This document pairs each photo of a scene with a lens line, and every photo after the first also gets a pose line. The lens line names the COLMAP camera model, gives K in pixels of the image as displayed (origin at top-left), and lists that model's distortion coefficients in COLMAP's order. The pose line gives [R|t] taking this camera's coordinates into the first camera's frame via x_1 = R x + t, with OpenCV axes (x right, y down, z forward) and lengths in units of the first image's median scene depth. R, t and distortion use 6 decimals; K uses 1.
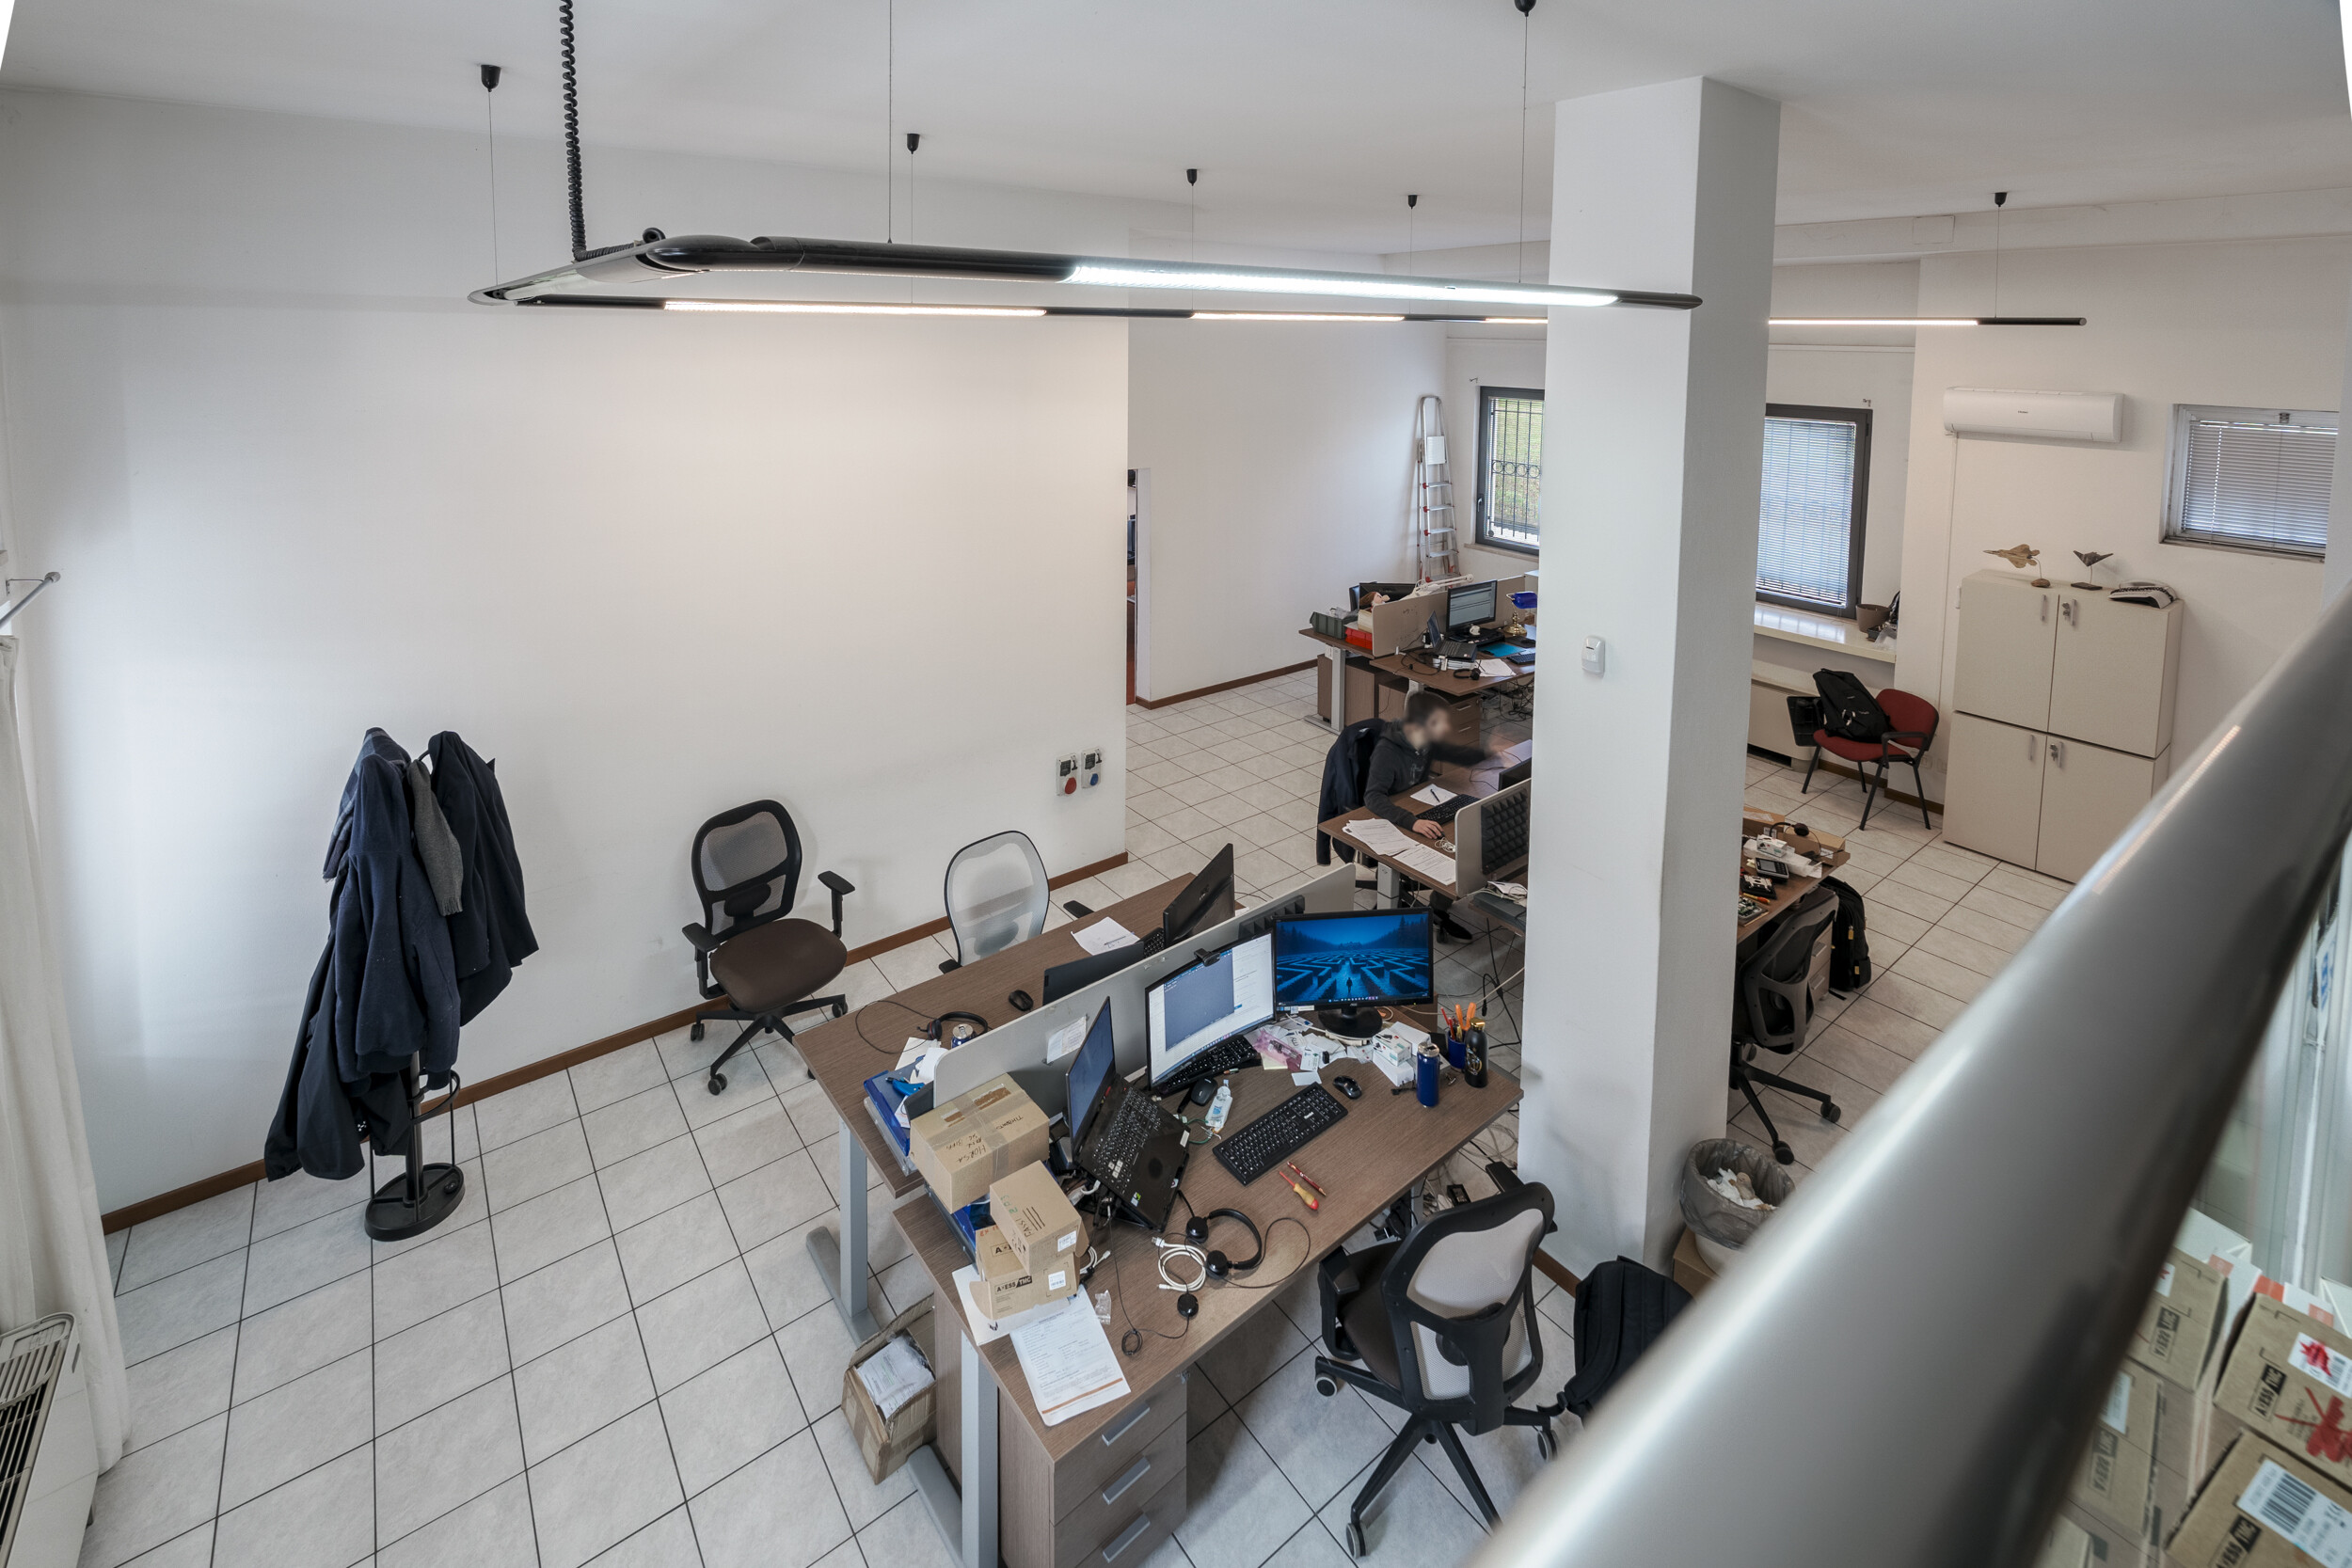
lens RADIAL K [[947.9, 0, 970.2], [0, 947.9, 782.1], [0, 0, 1]] dist [-0.002031, -0.000042]
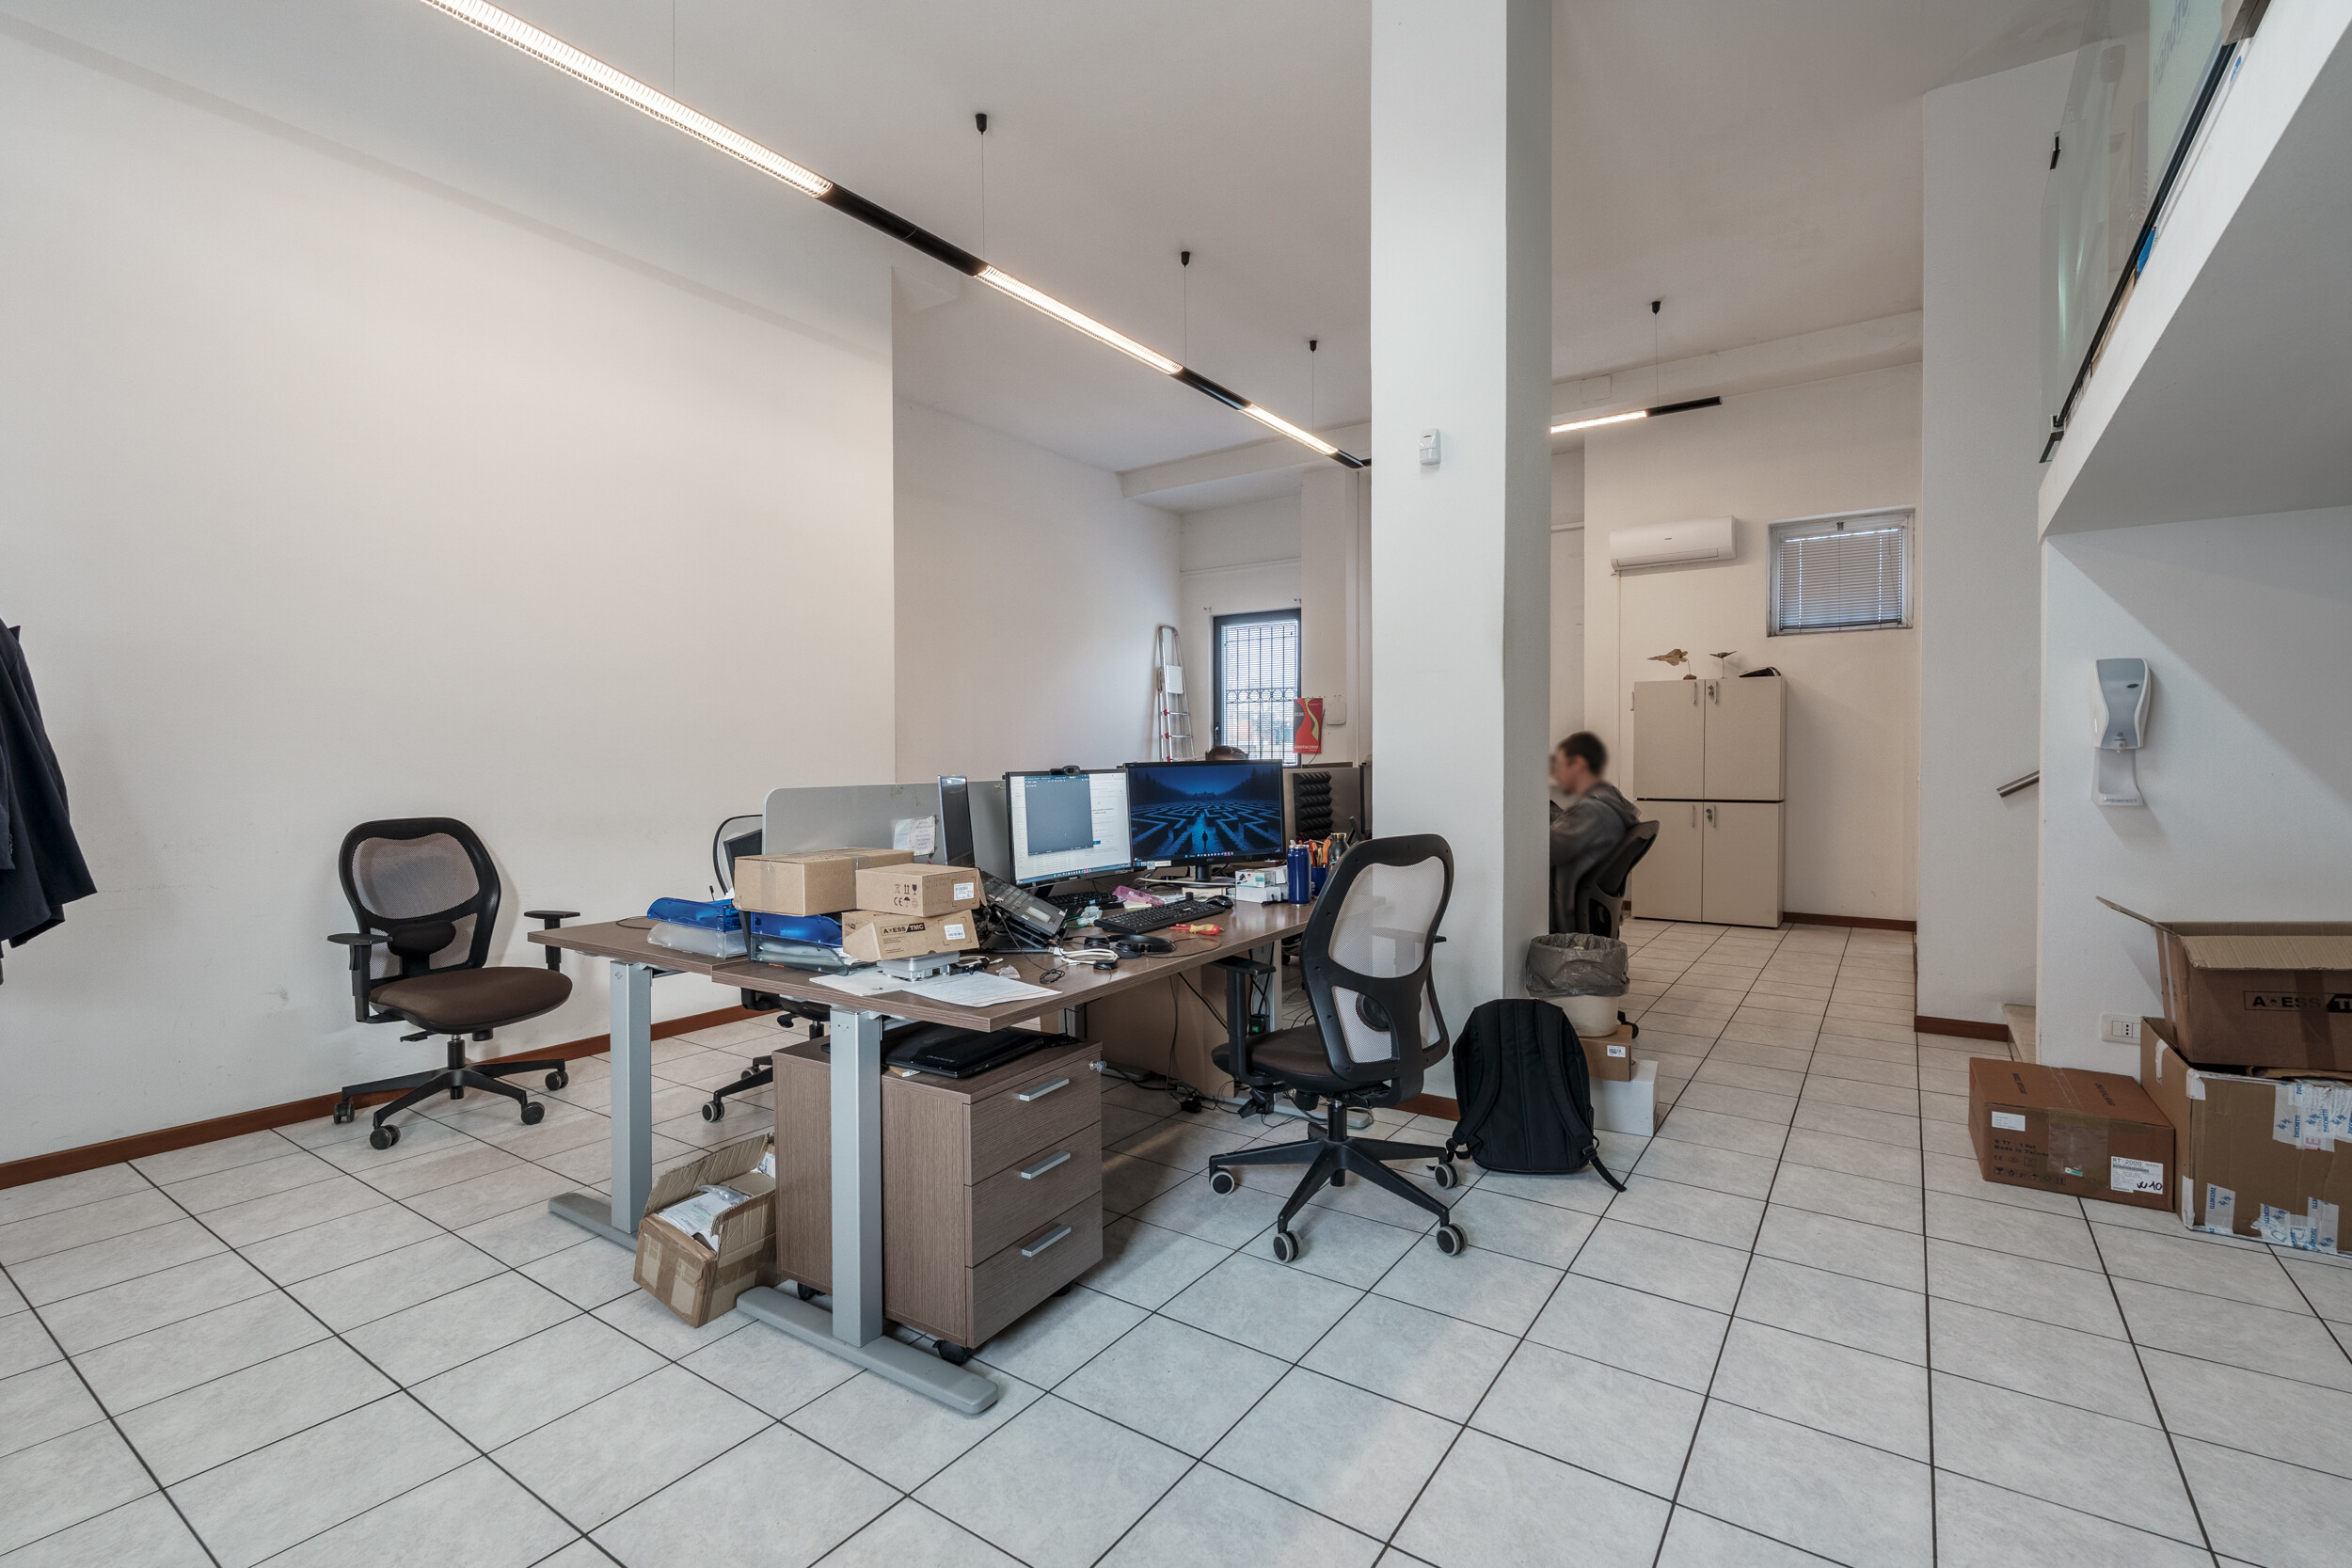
lens RADIAL K [[1084.3, 0, 1094.2], [0, 1084.3, 786.8], [0, 0, 1]] dist [0.000836, -0.000279]
pose [[0.944339, -0.008347, 0.328867, -0.047714], [0.028347, 0.998024, -0.056068, 0.220687], [-0.327750, 0.062270, 0.942710, 0.039176]]
